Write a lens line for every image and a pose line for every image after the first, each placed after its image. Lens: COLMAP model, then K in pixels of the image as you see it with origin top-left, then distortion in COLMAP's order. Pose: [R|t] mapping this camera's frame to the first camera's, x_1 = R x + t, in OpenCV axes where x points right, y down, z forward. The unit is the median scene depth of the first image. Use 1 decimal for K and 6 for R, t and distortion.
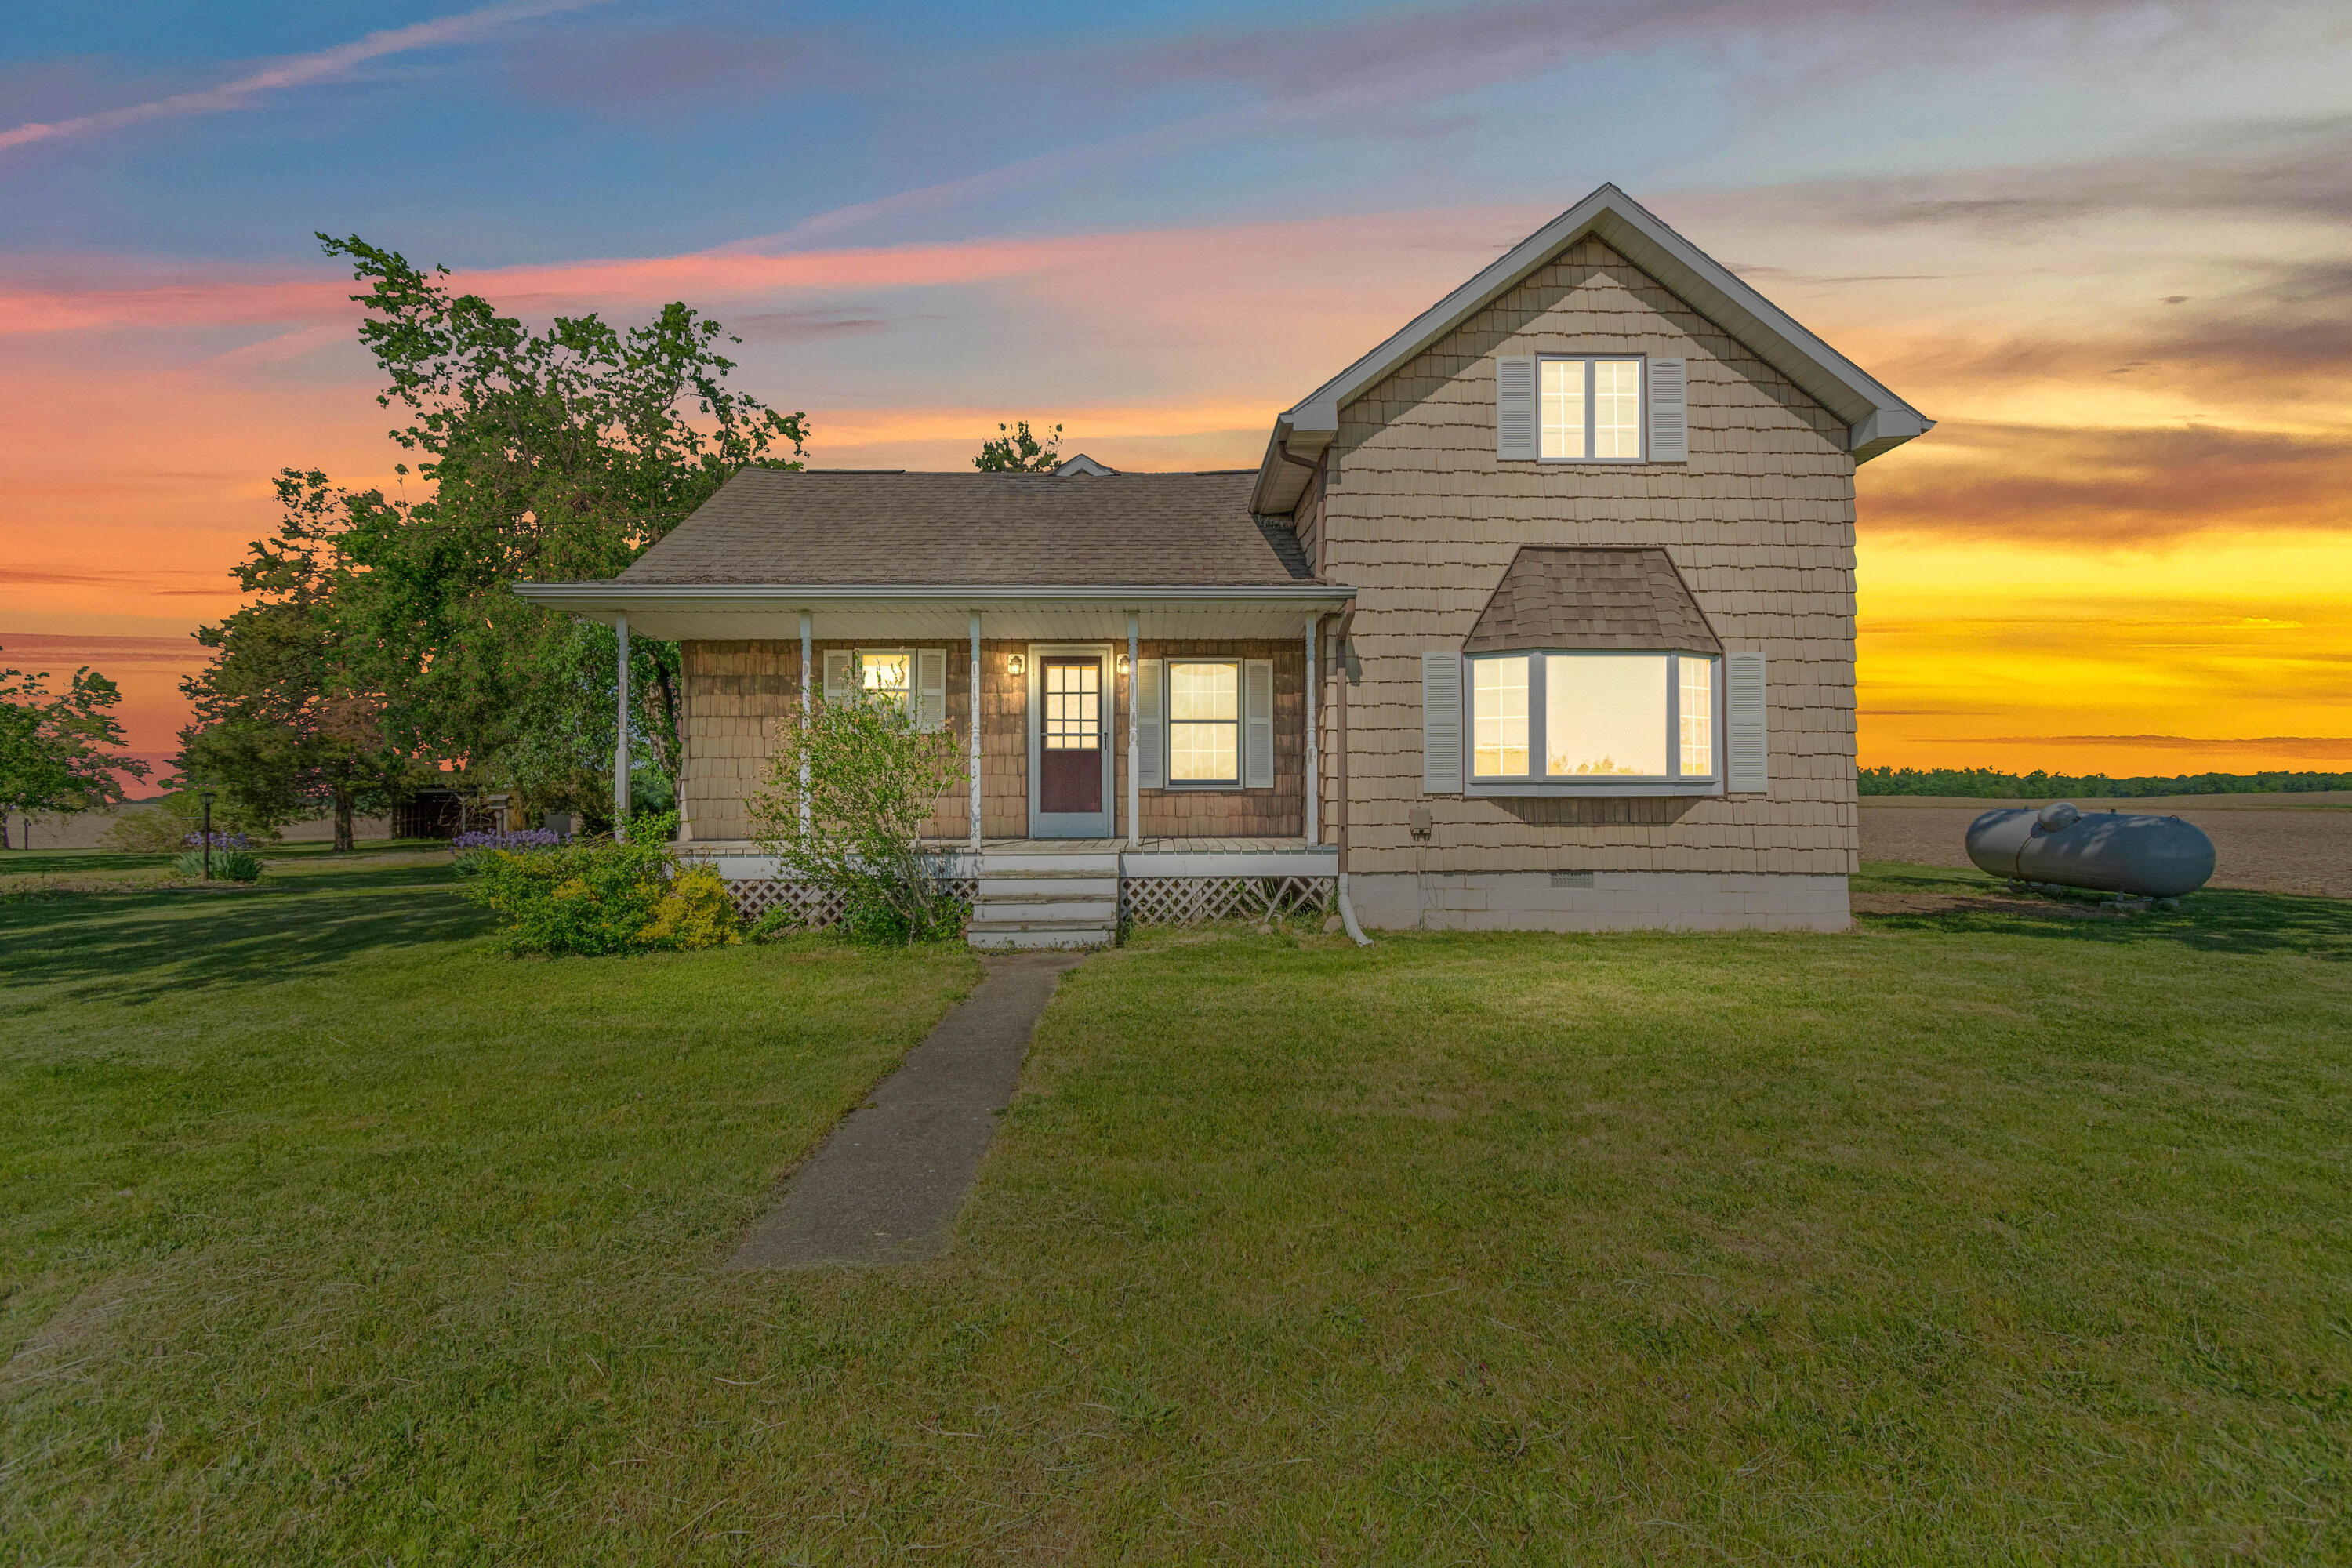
lens RADIAL K [[1014.5, 0, 1192.7], [0, 1014.5, 790.7], [0, 0, 1]] dist [-0.007860, -0.000721]
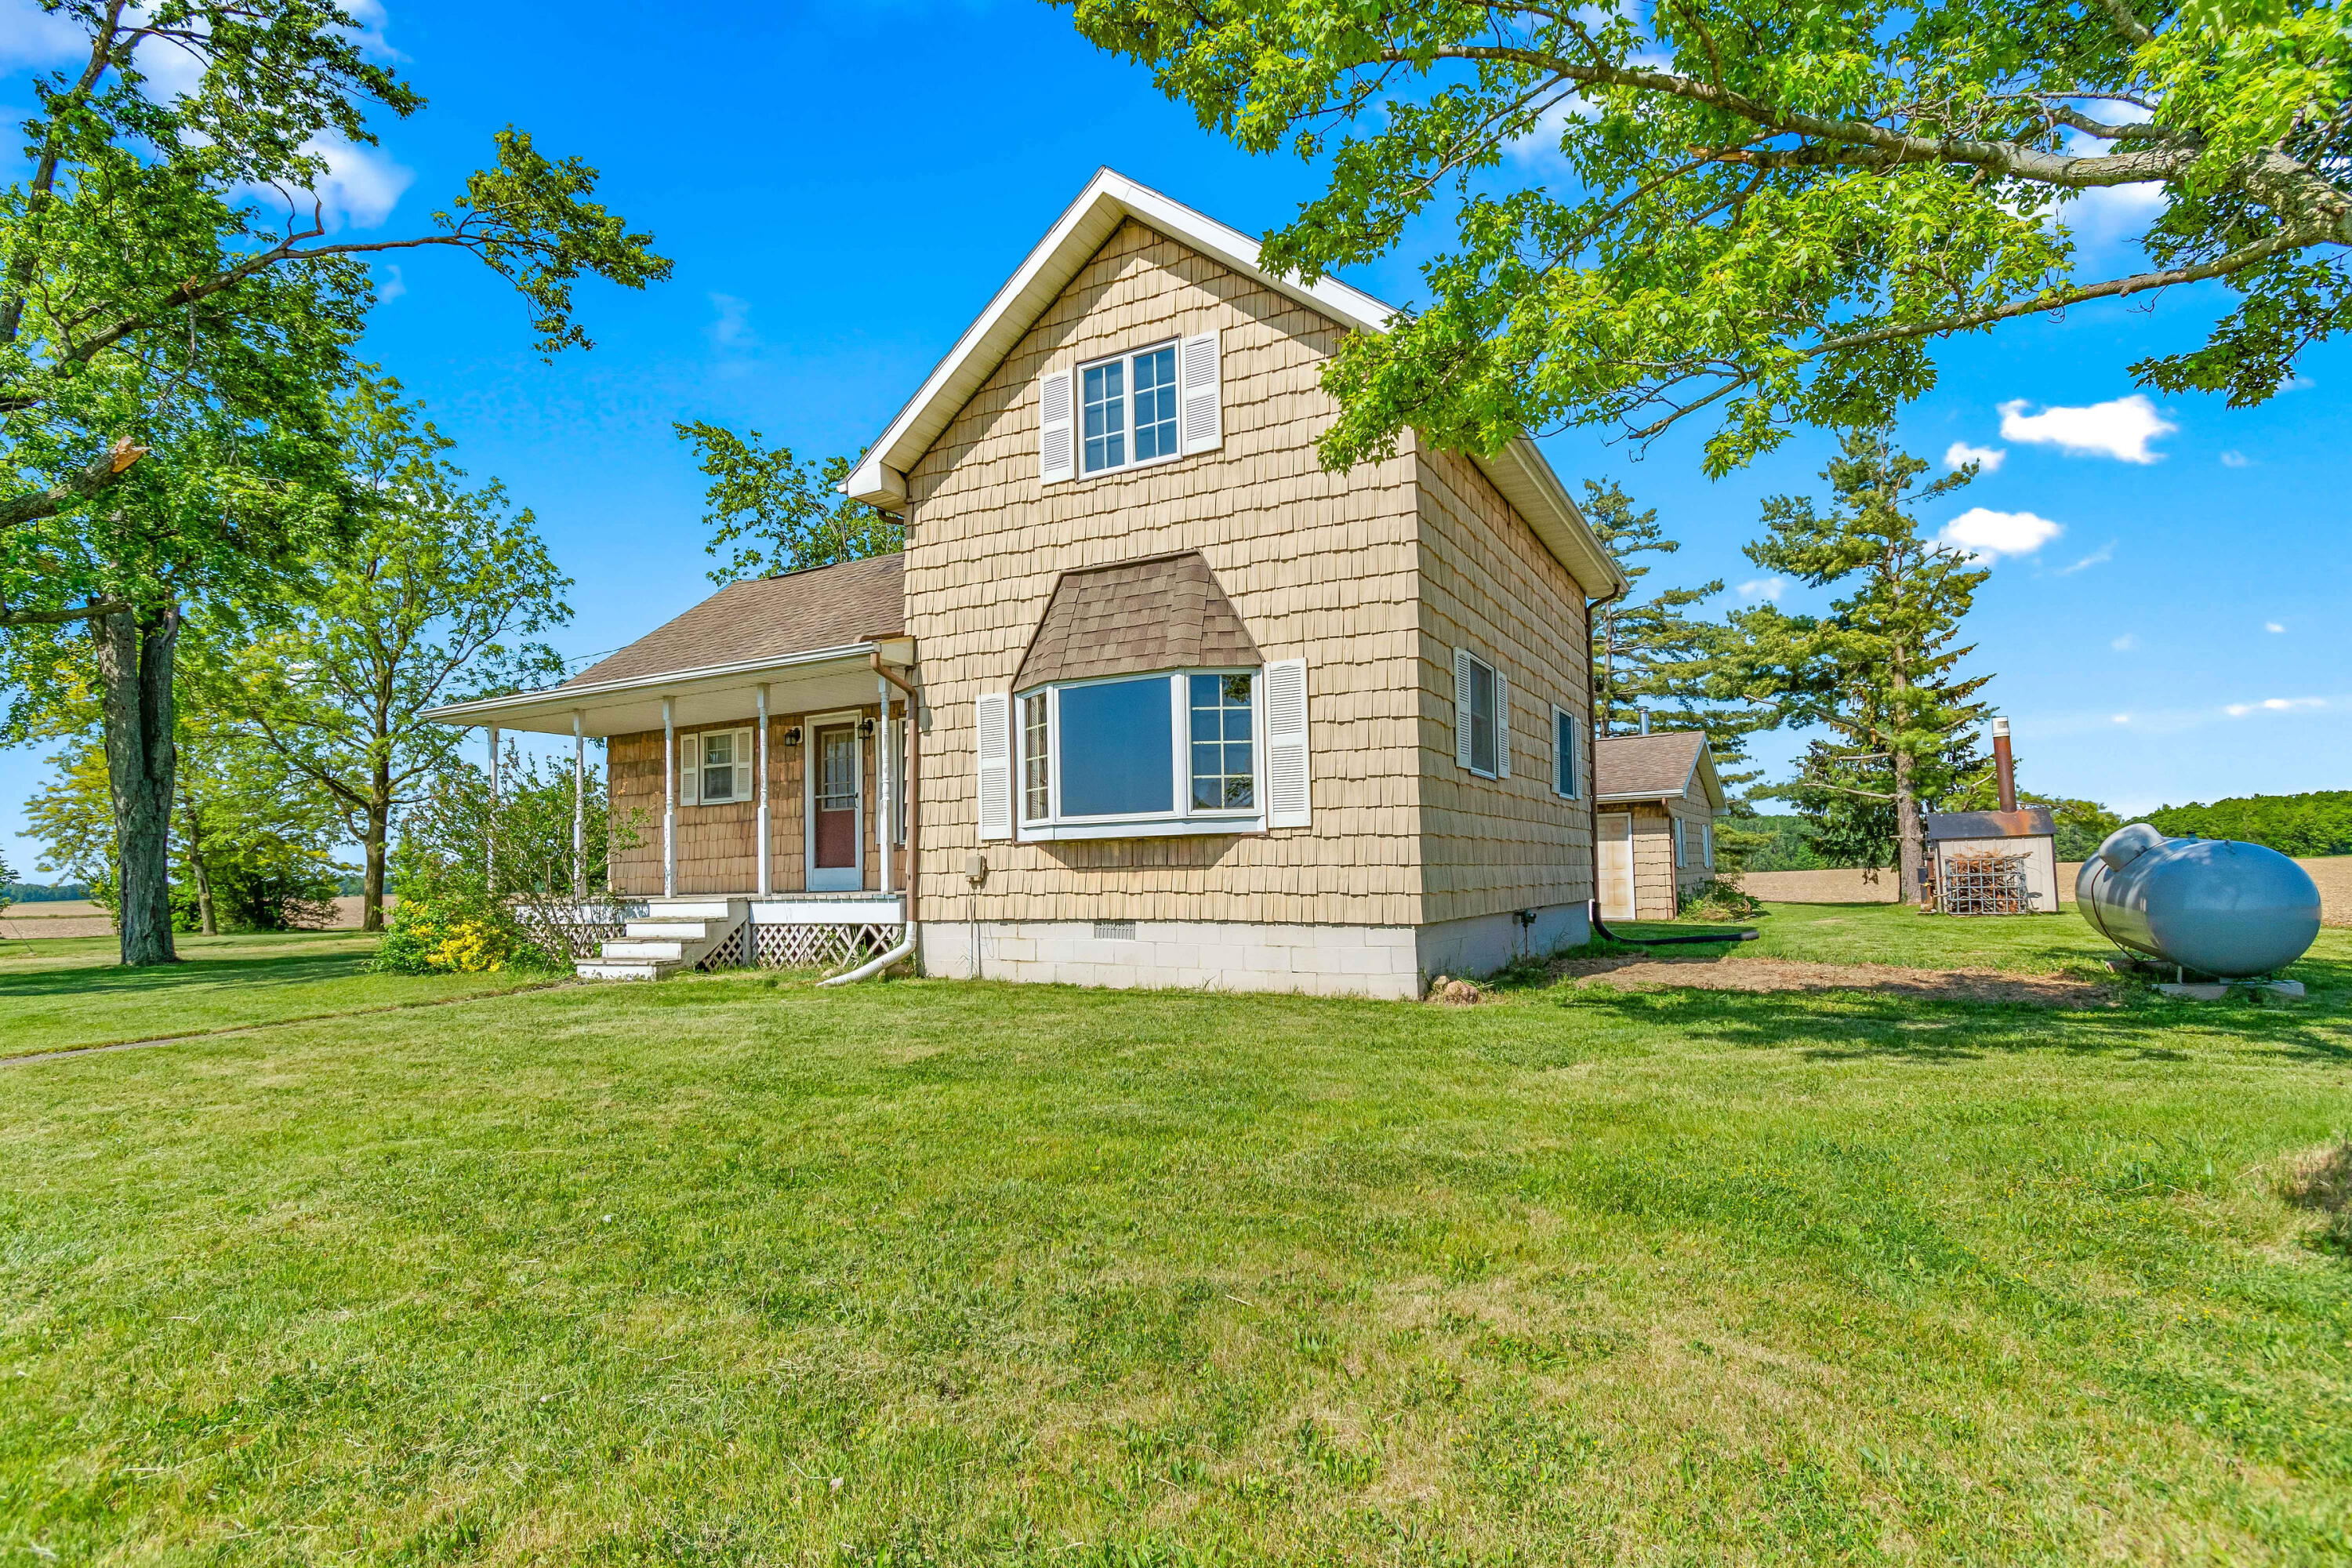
lens RADIAL K [[1171.7, 0, 1211.2], [0, 1171.7, 848.4], [0, 0, 1]] dist [-0.004838, -0.000365]
pose [[0.868965, -0.026701, -0.494152, 0.969964], [0.022157, 0.999641, -0.015052, 0.032429], [0.494377, 0.002131, 0.869245, 0.126407]]
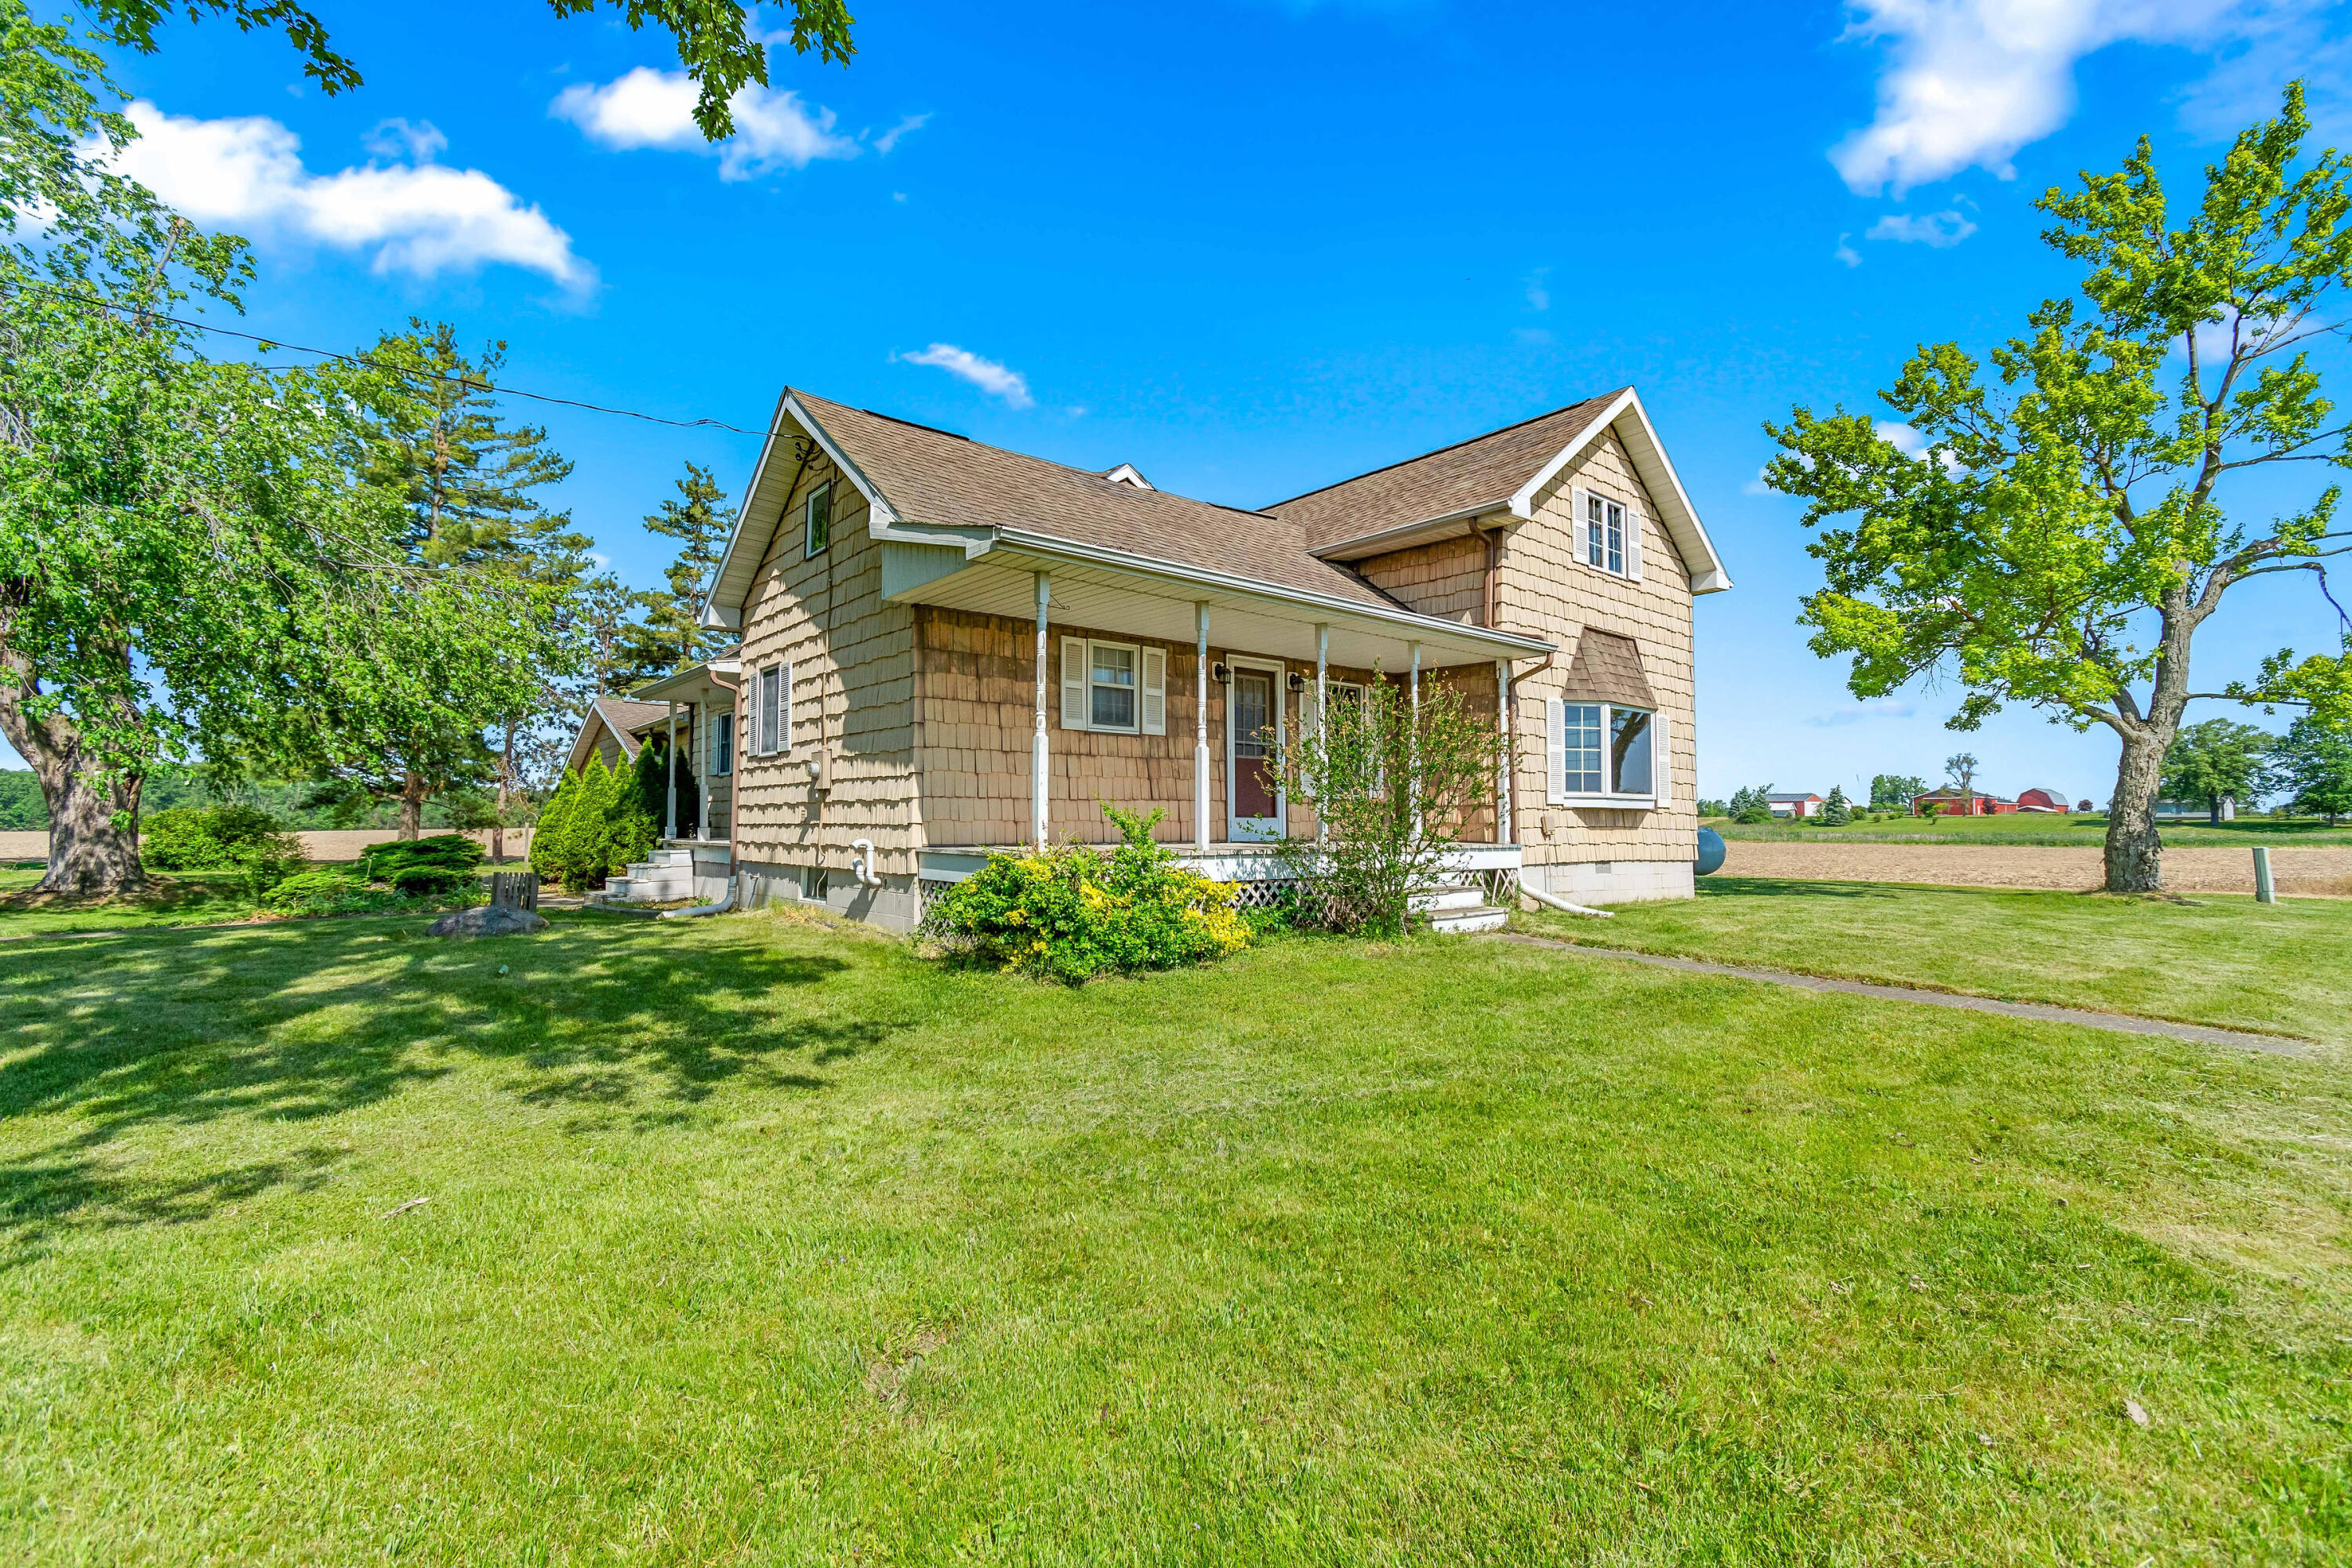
lens RADIAL K [[1014.5, 0, 1184.3], [0, 1014.5, 792.5], [0, 0, 1]] dist [-0.007860, -0.000721]
pose [[0.788840, 0.025404, 0.614073, -0.941591], [-0.010185, 0.999549, -0.028267, 0.029186], [-0.614514, 0.016044, 0.788743, 0.249474]]
